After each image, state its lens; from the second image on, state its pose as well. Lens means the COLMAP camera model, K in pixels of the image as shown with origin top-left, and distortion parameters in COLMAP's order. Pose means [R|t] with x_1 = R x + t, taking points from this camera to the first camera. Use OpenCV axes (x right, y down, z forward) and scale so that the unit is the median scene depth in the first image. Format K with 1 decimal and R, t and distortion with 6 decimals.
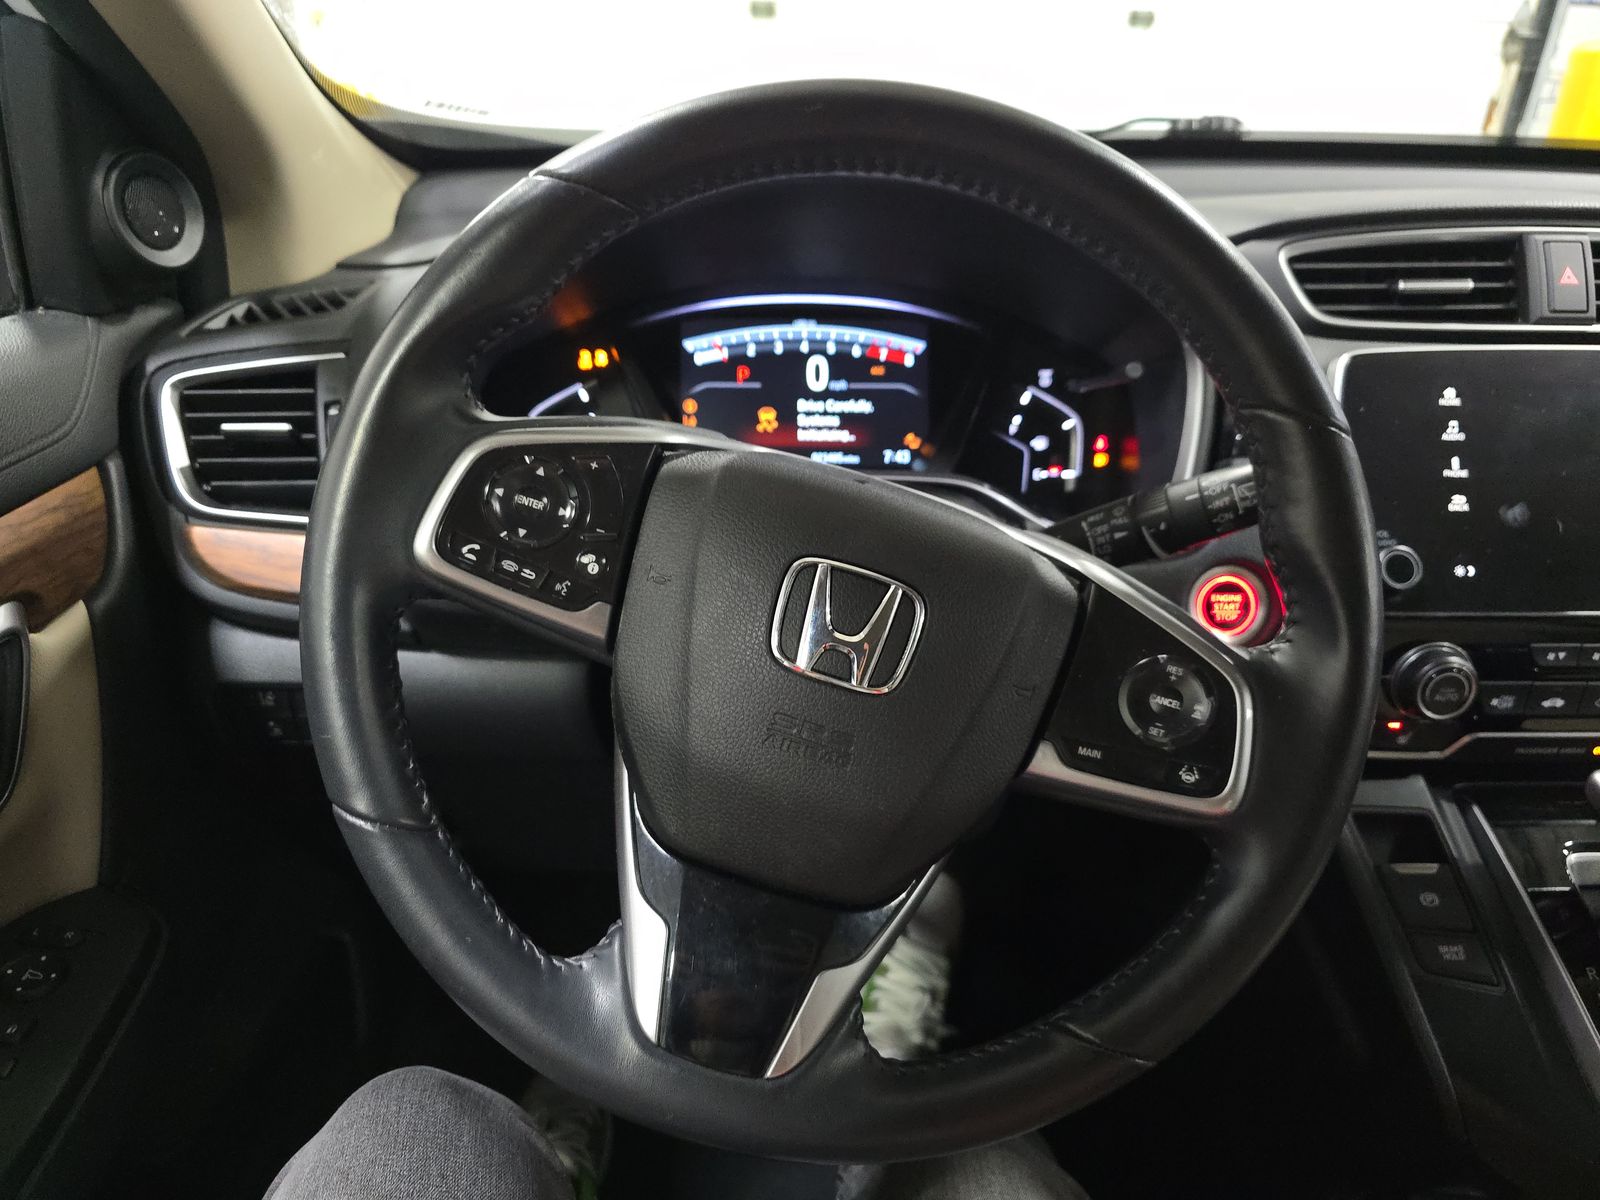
lens RADIAL K [[1052.3, 0, 796.1], [0, 1052.3, 614.2], [0, 0, 1]] dist [0.023599, -0.042411]
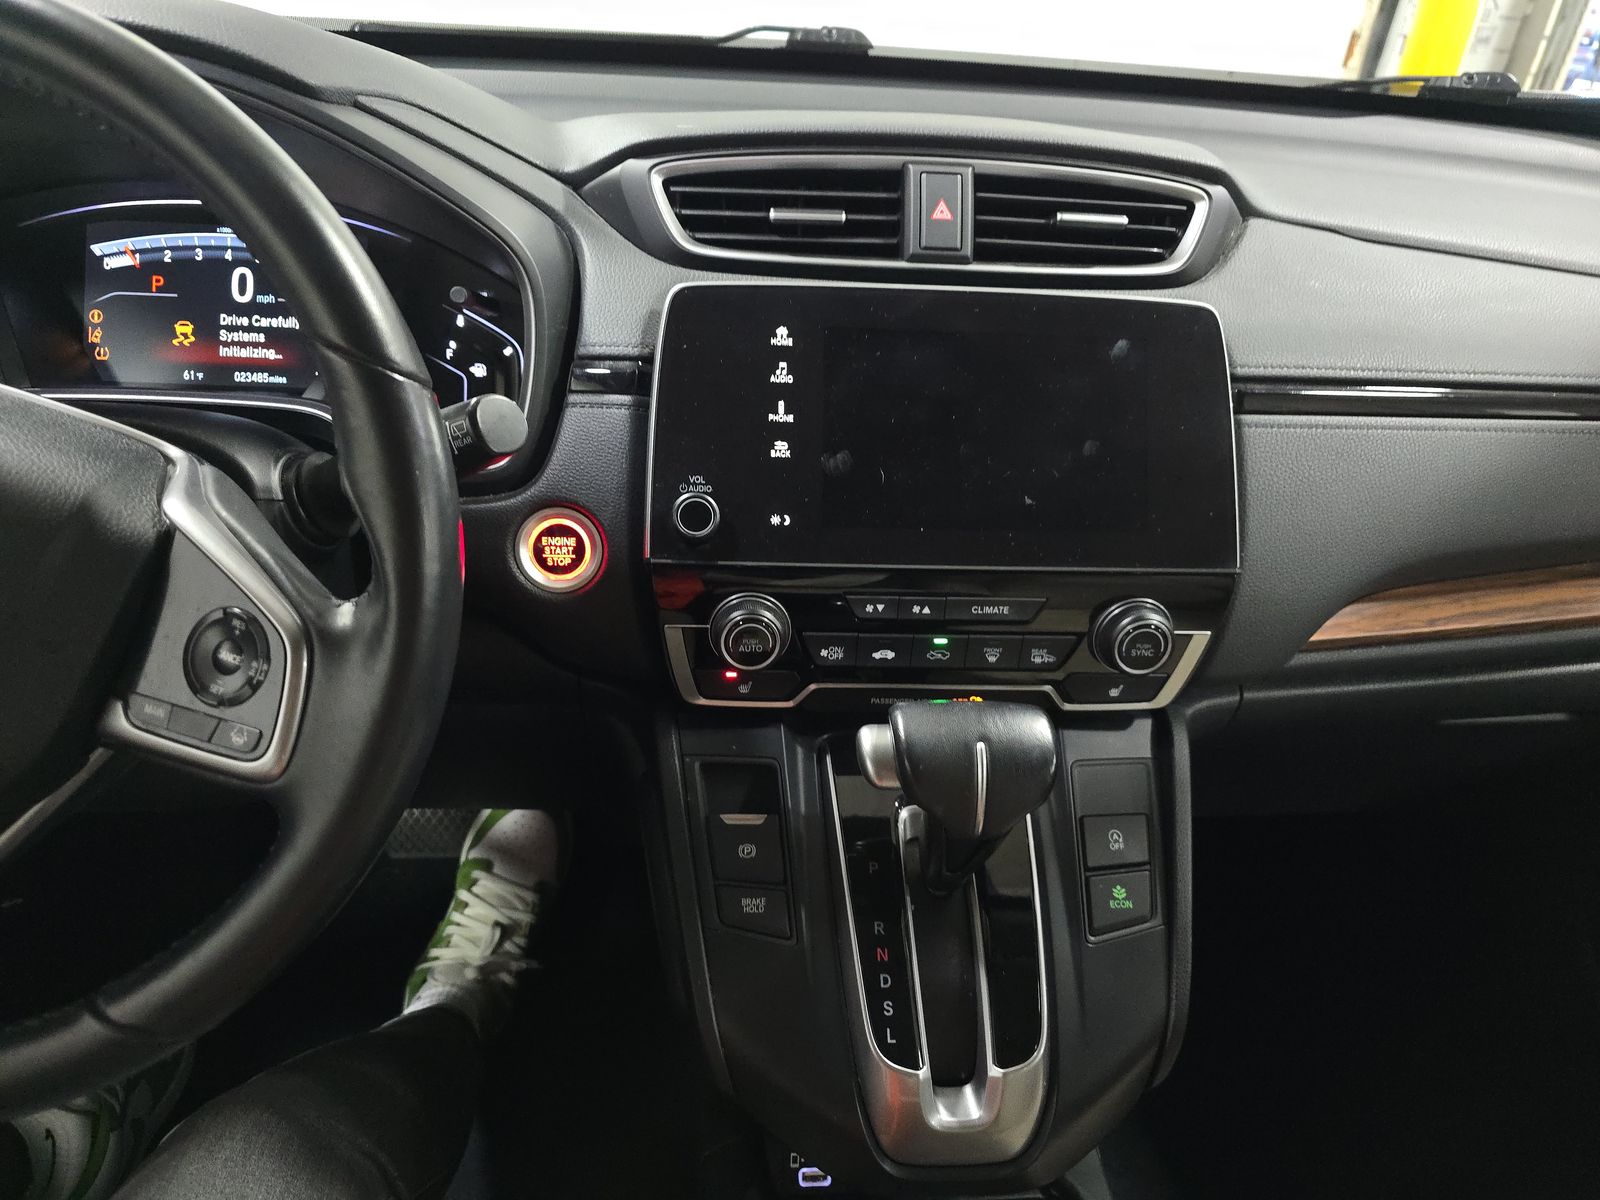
lens RADIAL K [[1052.3, 0, 790.0], [0, 1052.3, 612.1], [0, 0, 1]] dist [0.023599, -0.042411]
pose [[0.997113, 0.016875, 0.074036, 0.441444], [-0.022287, 0.997091, 0.072889, -0.020675], [-0.072591, -0.074328, 0.994588, 0.022619]]
